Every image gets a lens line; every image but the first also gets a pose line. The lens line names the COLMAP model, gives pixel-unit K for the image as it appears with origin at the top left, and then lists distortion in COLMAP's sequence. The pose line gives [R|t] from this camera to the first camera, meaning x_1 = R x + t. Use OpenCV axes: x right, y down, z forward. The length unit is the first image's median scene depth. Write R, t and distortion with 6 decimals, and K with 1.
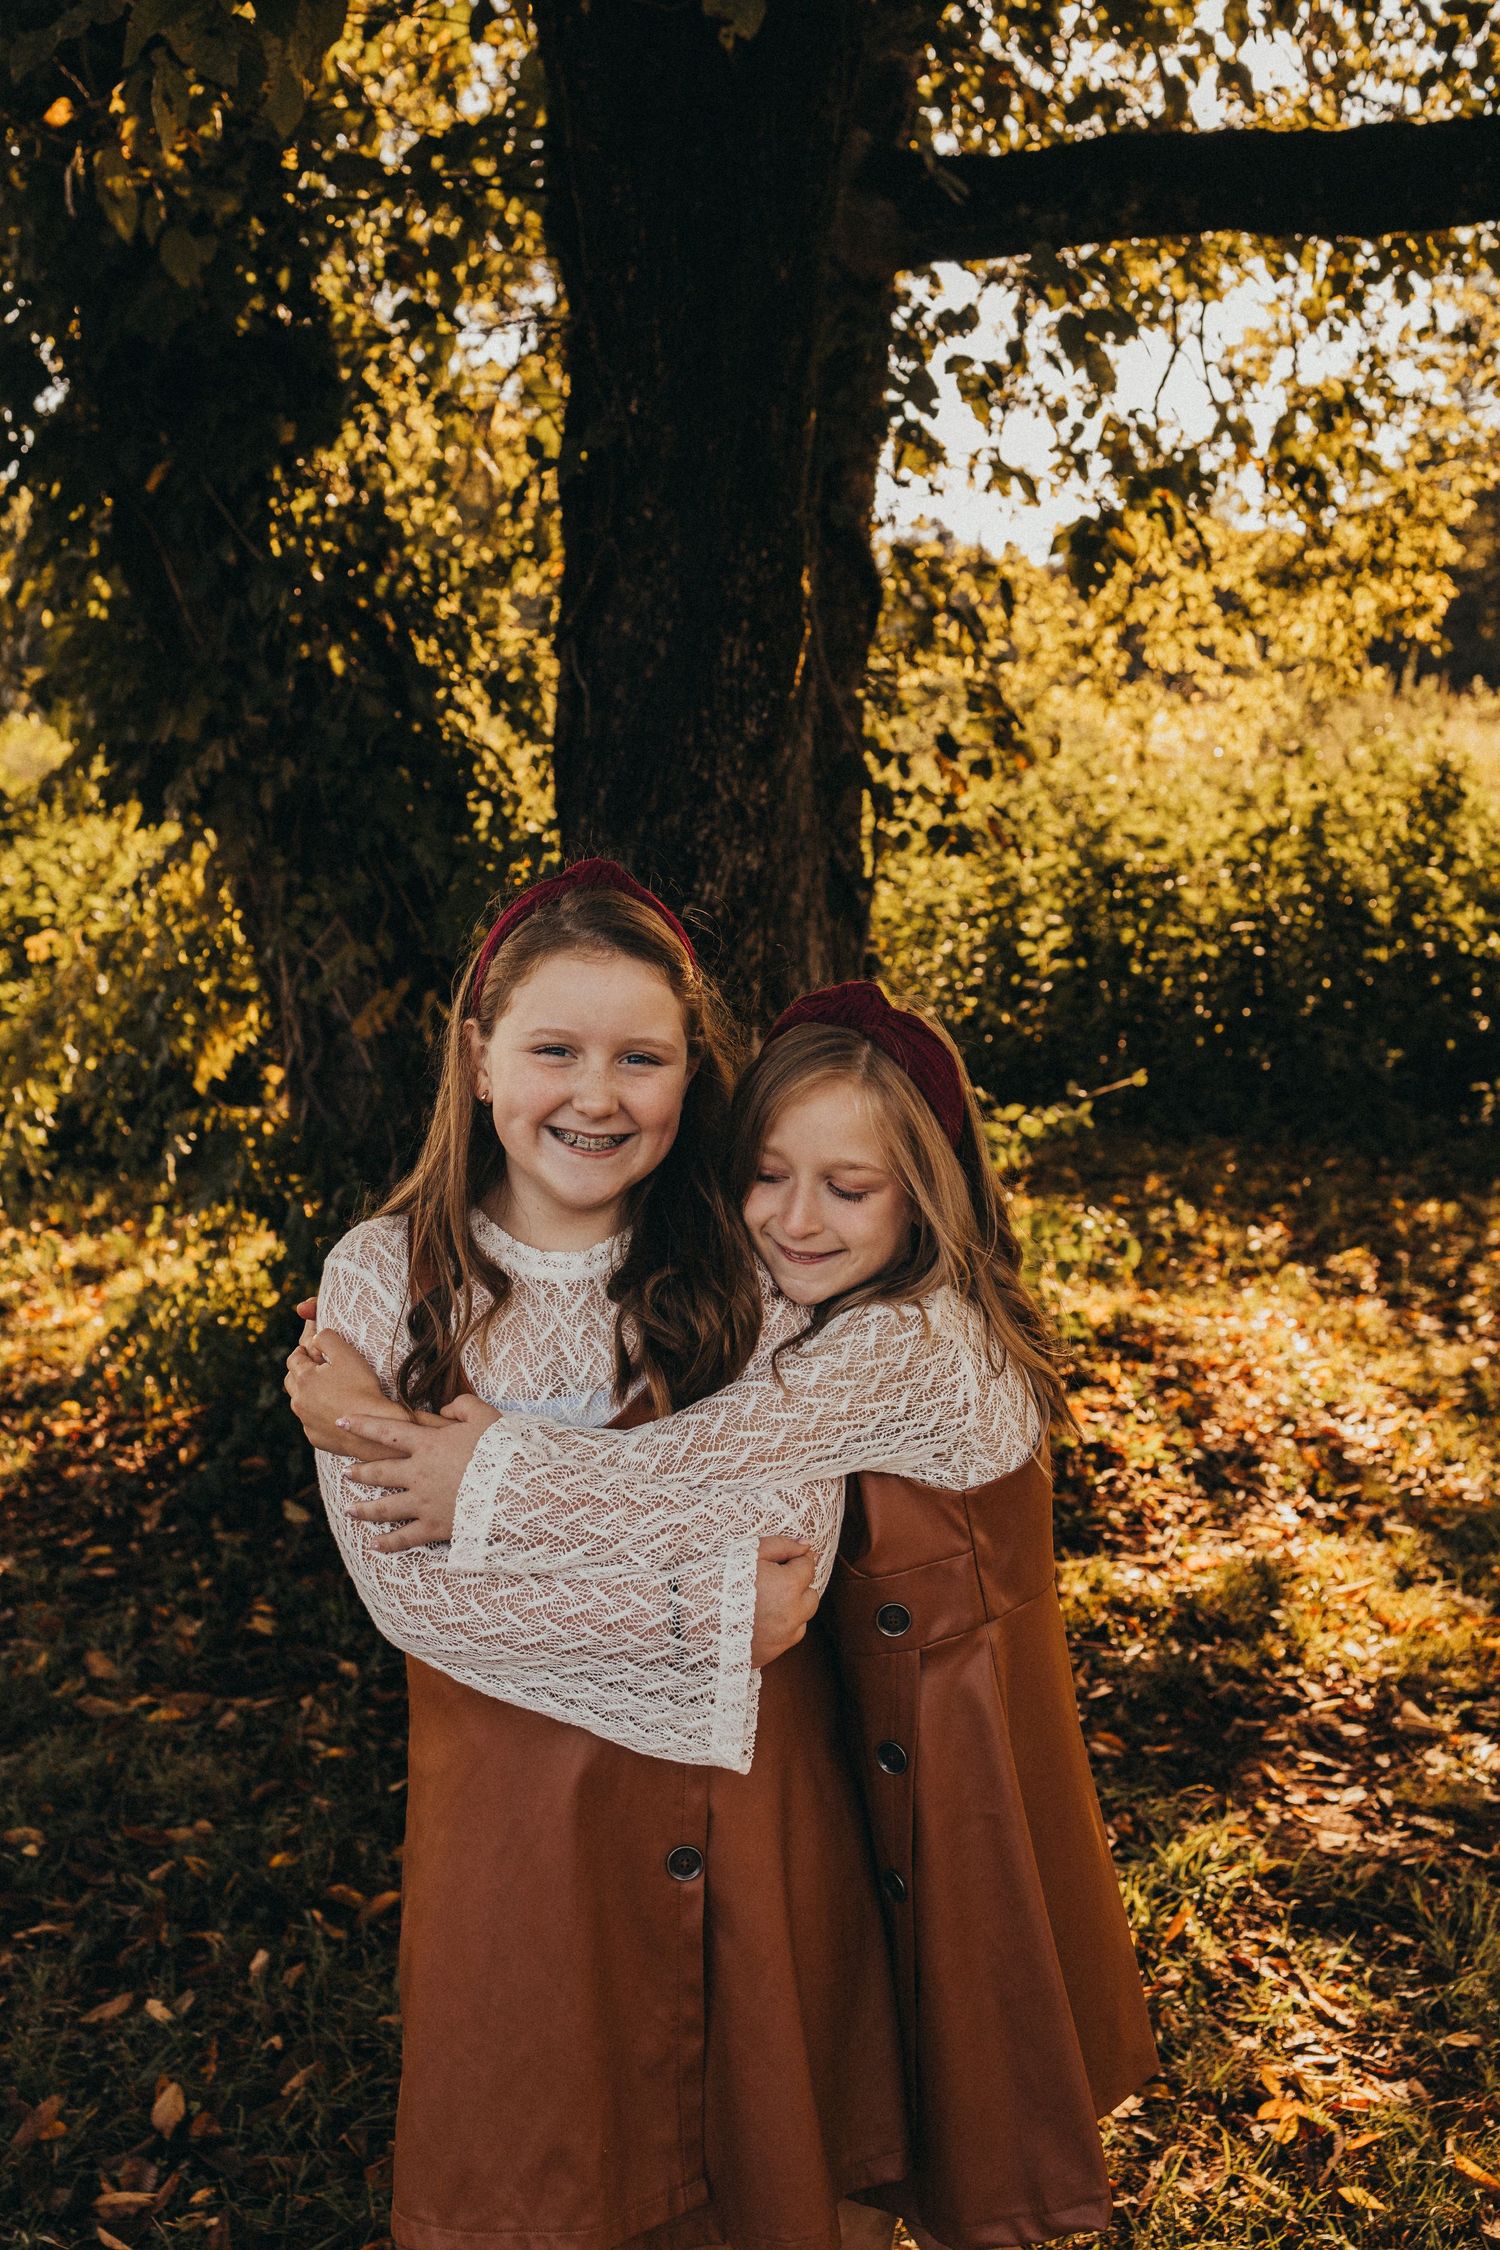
lens RADIAL K [[2267.0, 0, 750.0], [0, 2267.0, 1125.0], [0, 0, 1]] dist [0.087919, -0.134564]
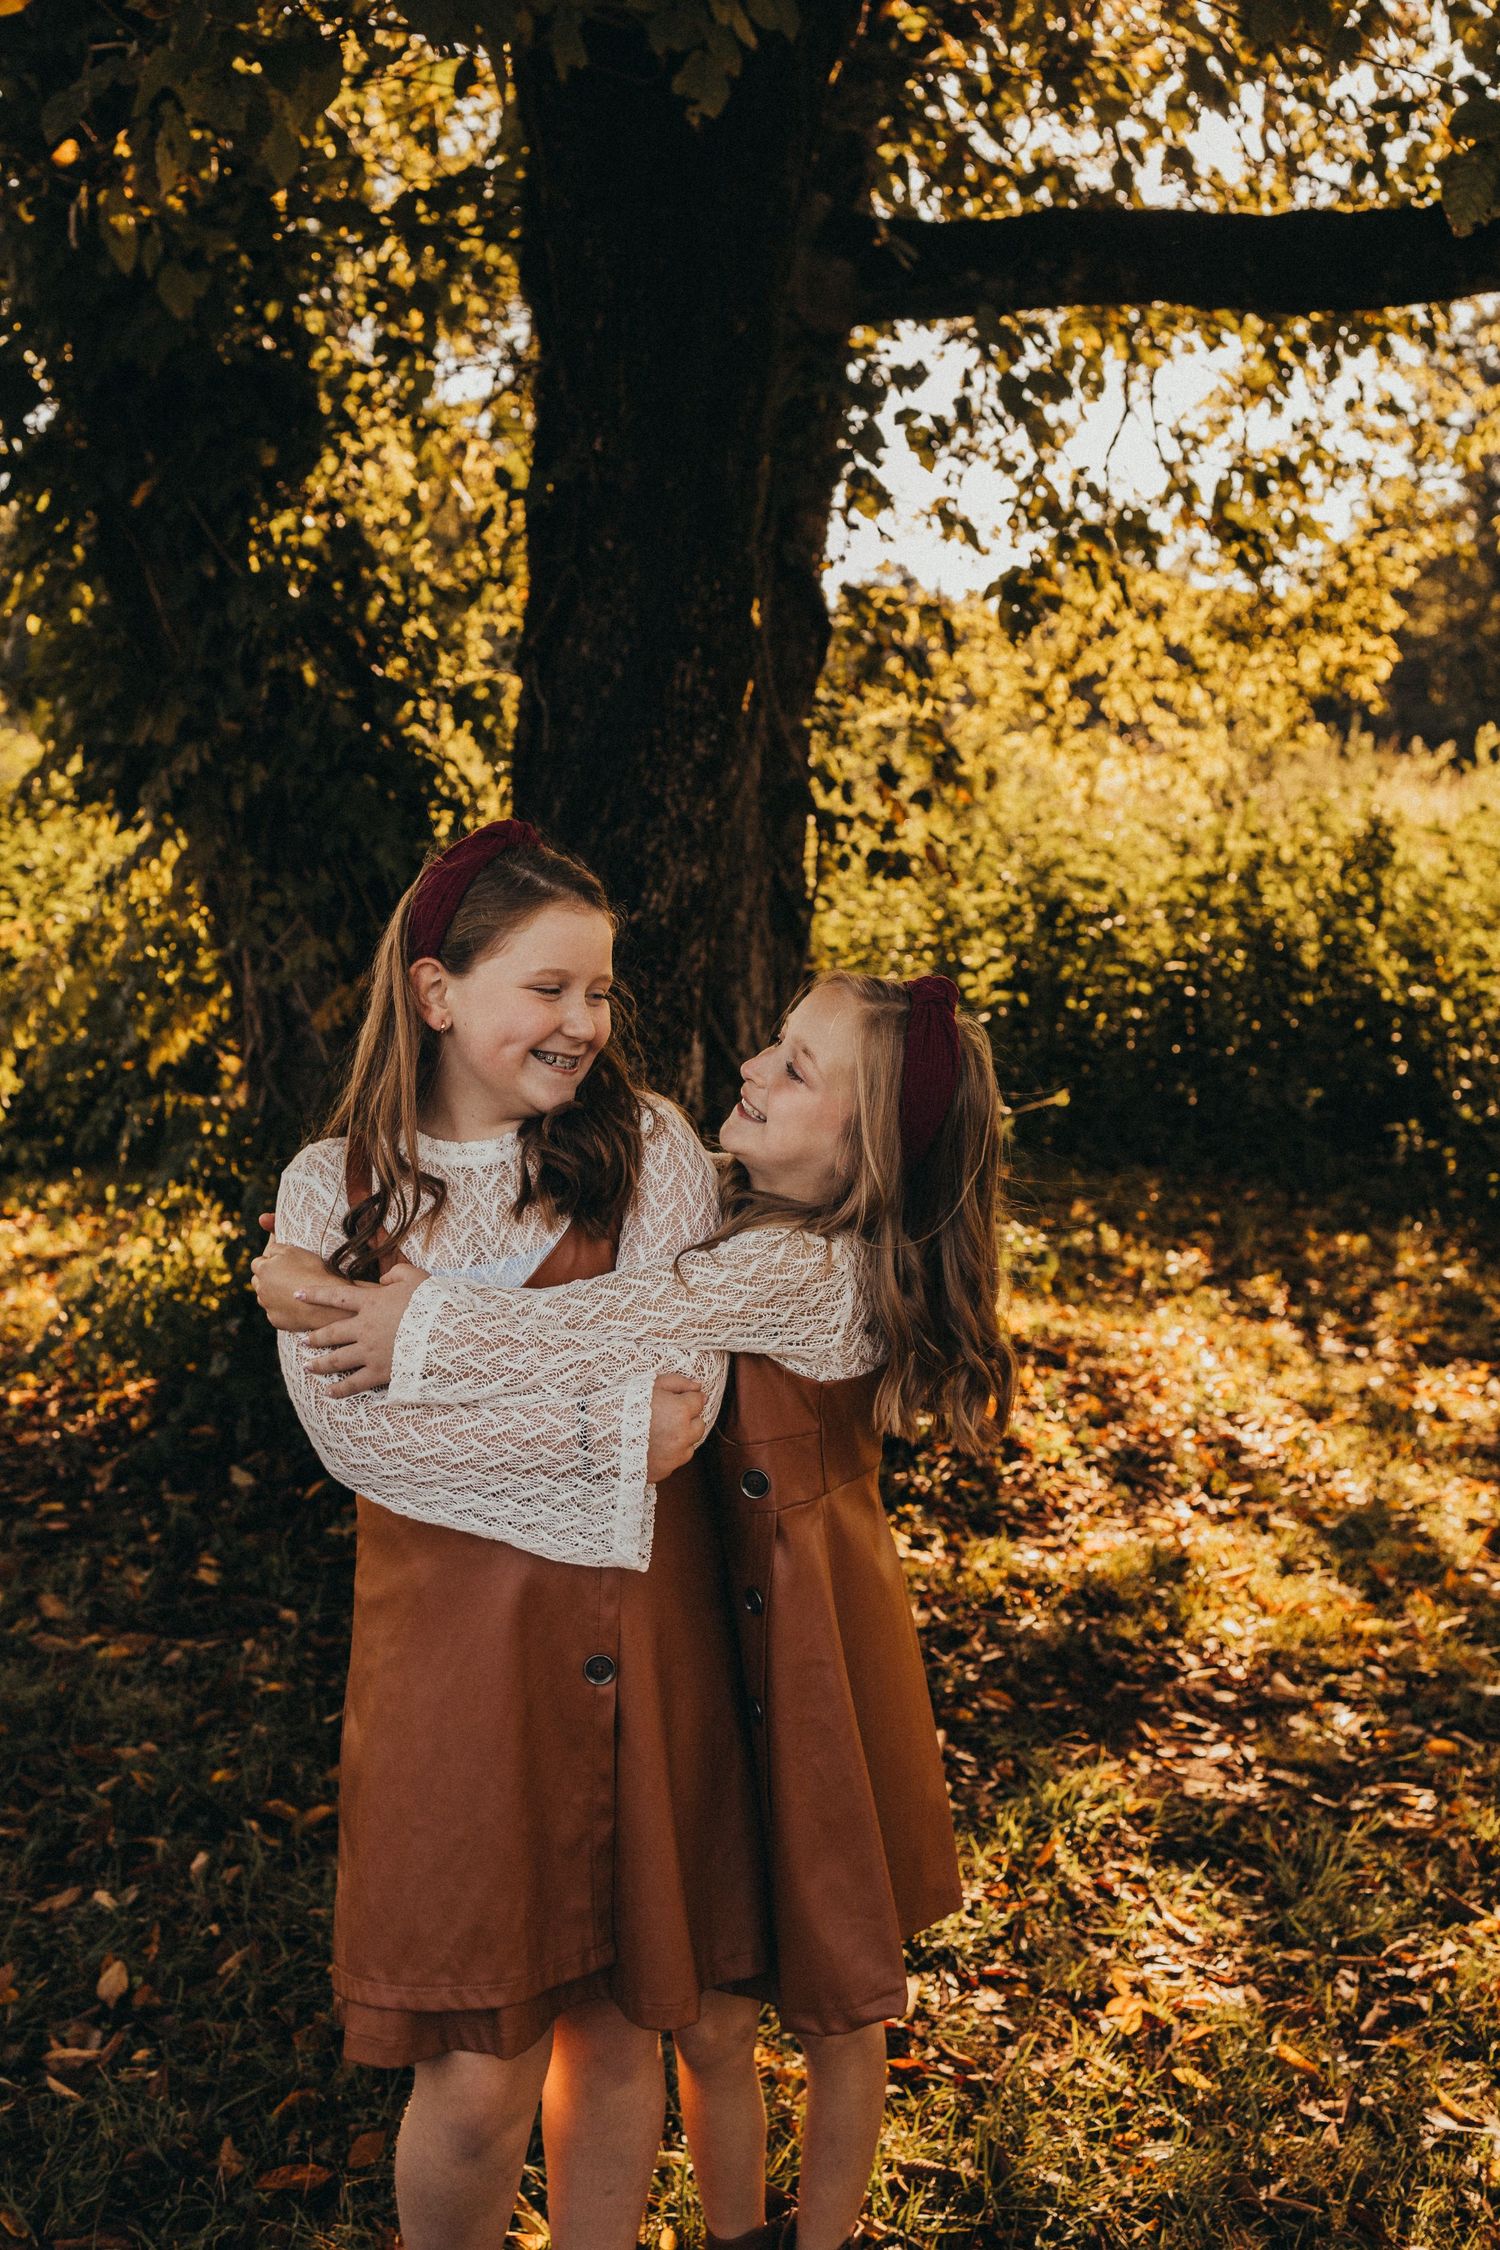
lens RADIAL K [[2257.1, 0, 771.3], [0, 2257.1, 1119.3], [0, 0, 1]] dist [0.019820, 0.023847]
pose [[0.998952, 0.033248, 0.031449, 0.005368], [-0.032736, 0.999325, -0.016657, 0.012317], [-0.031982, 0.015610, 0.999367, -0.043433]]
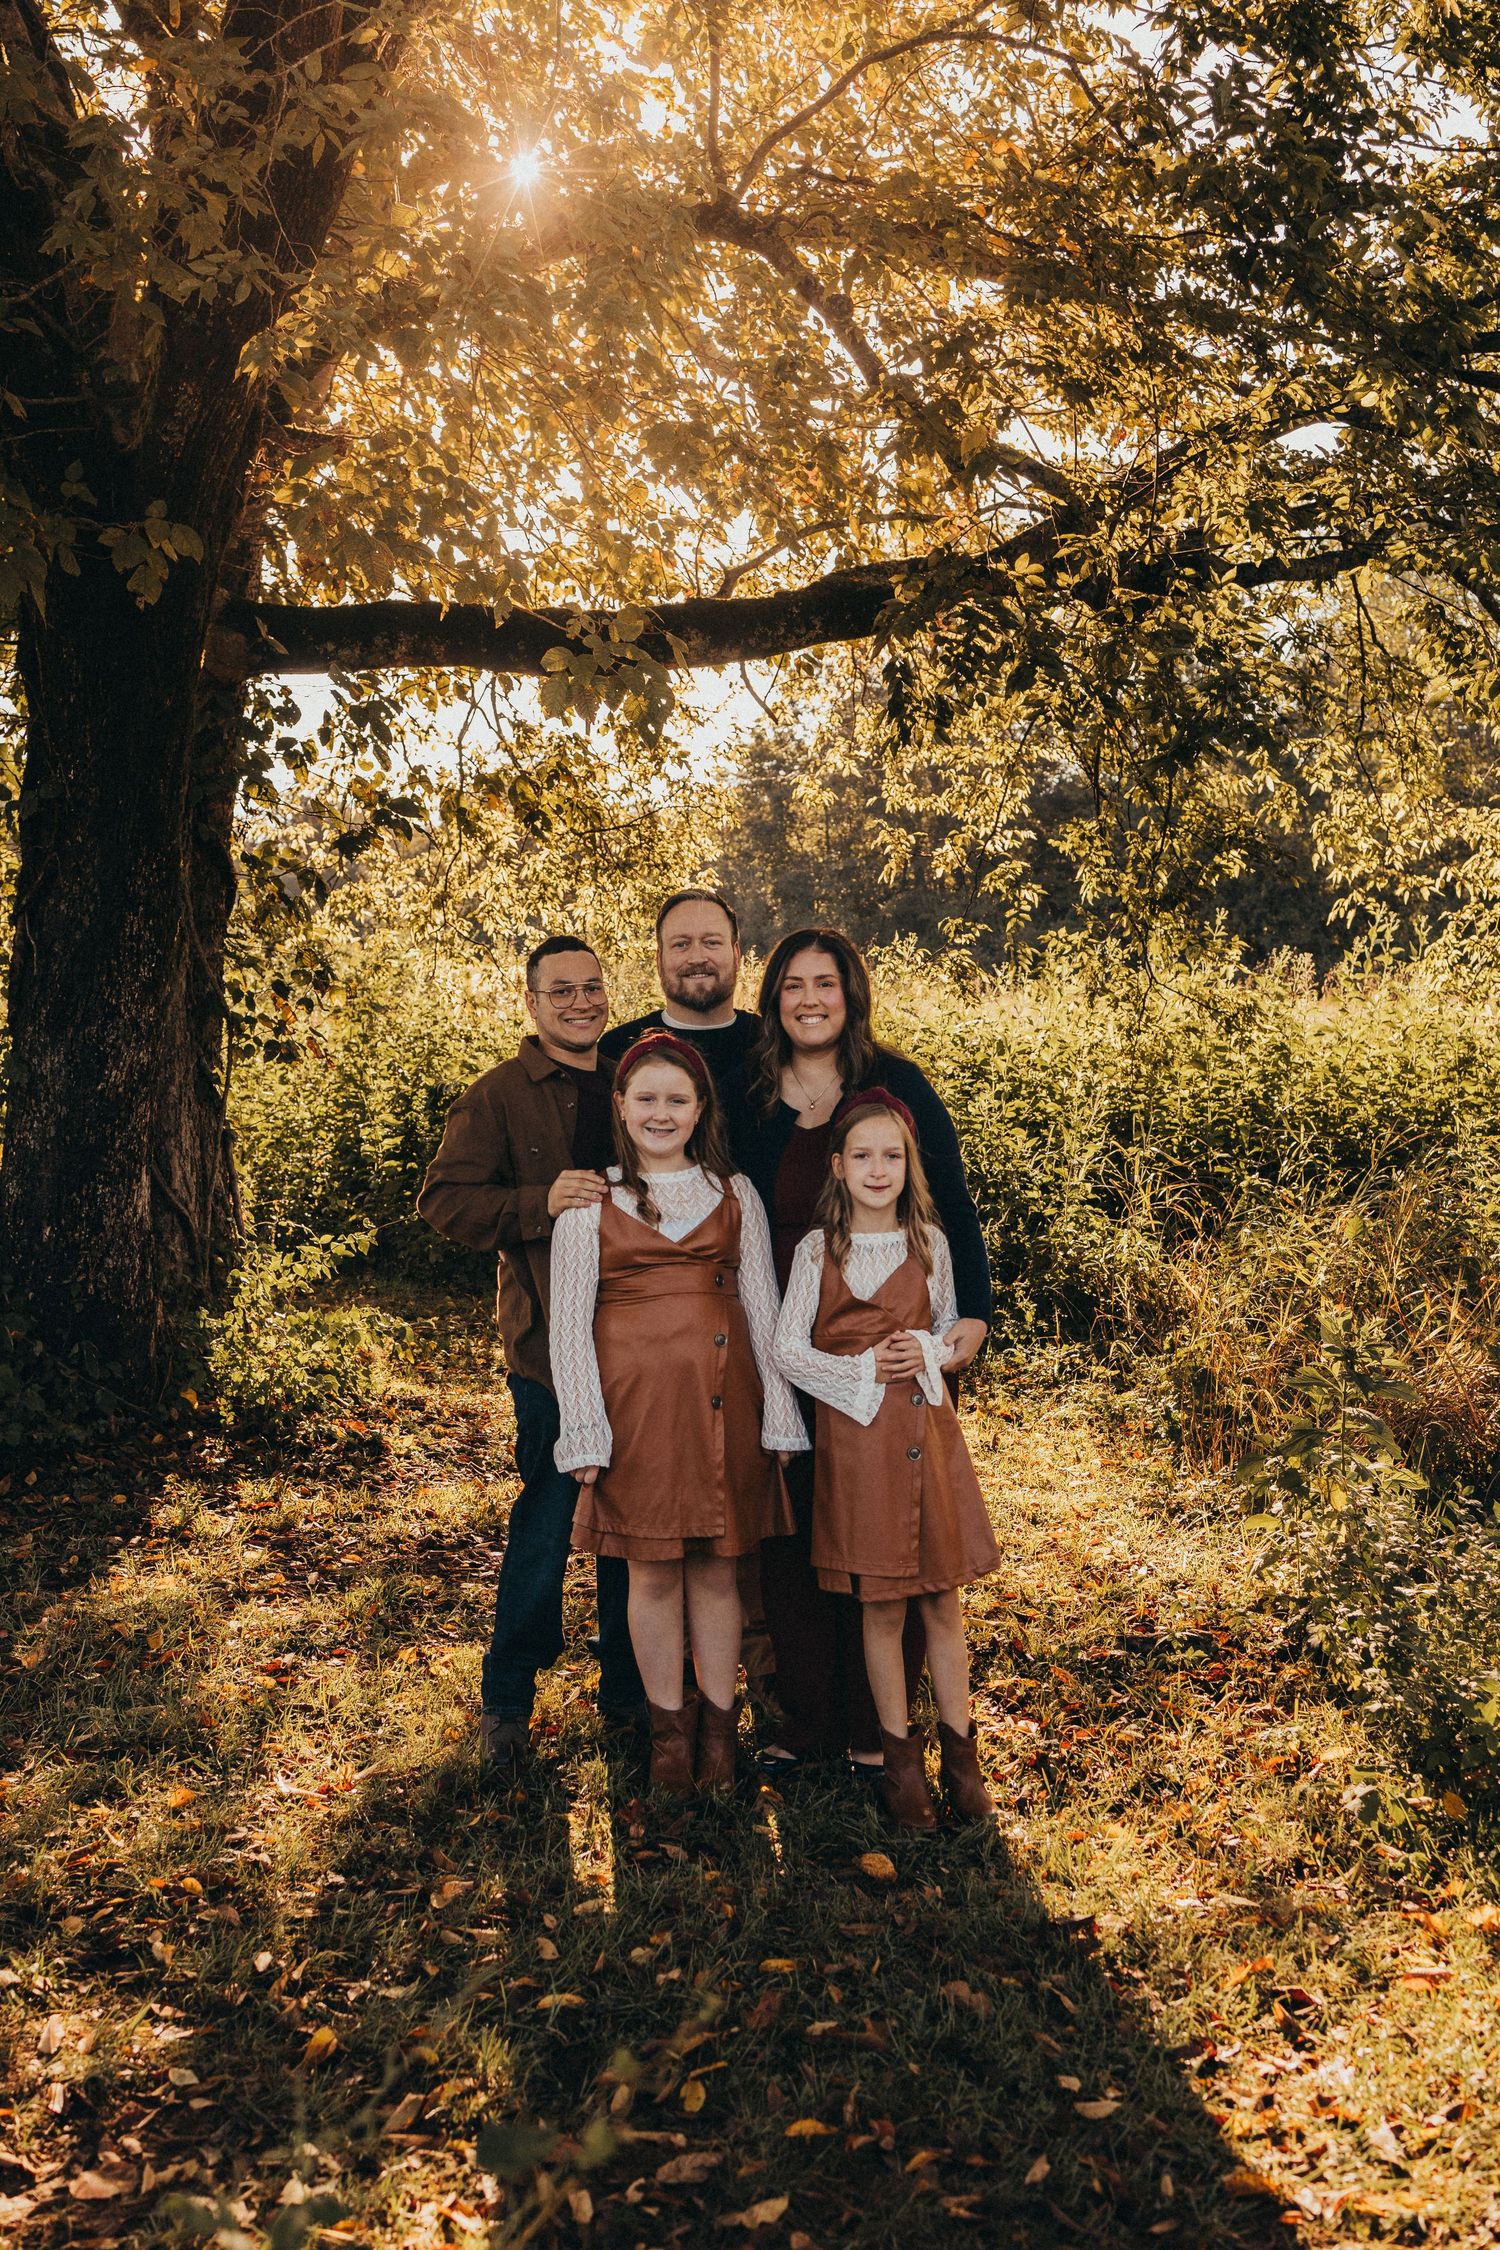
lens RADIAL K [[2193.3, 0, 750.0], [0, 2193.3, 1125.0], [0, 0, 1]] dist [-0.014897, 0.009133]
pose [[0.962175, 0.013425, 0.272102, -0.006086], [0.015718, 0.994386, -0.104640, 0.080526], [-0.271979, 0.104959, 0.956562, -0.467706]]
